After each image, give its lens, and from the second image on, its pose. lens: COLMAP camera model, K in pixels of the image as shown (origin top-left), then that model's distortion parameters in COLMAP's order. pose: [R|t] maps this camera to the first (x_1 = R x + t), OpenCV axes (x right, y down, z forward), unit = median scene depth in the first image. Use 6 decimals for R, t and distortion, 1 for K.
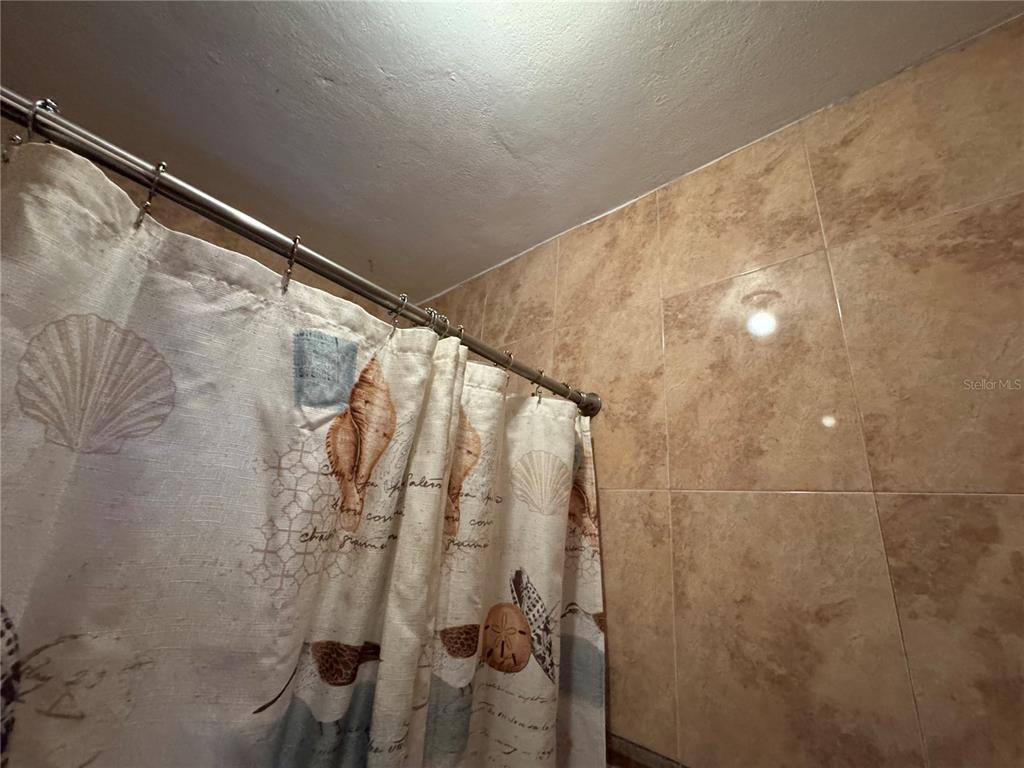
lens RADIAL K [[411.5, 0, 512.0], [0, 411.5, 382.7], [0, 0, 1]] dist [-0.002813, 0.000089]
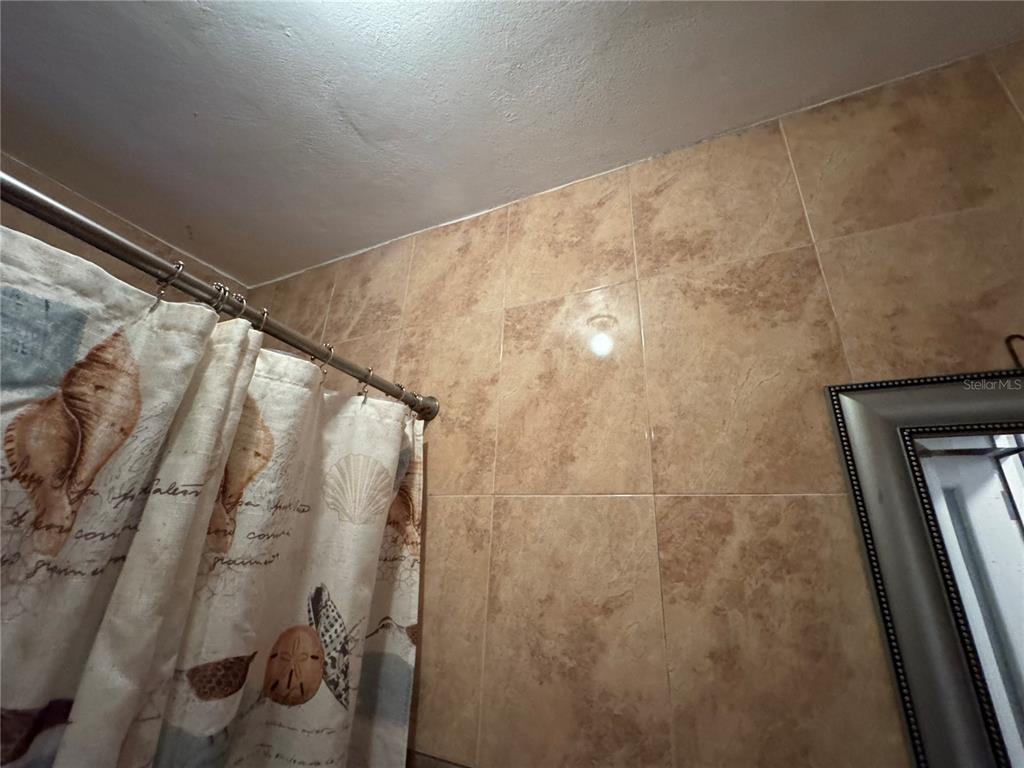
lens RADIAL K [[411.5, 0, 512.0], [0, 411.5, 382.7], [0, 0, 1]] dist [-0.002813, 0.000089]
pose [[0.954799, 0.065000, 0.290058, 0.135886], [-0.060238, 0.997863, -0.025327, 0.007900], [-0.291085, 0.006710, 0.956674, 0.014973]]
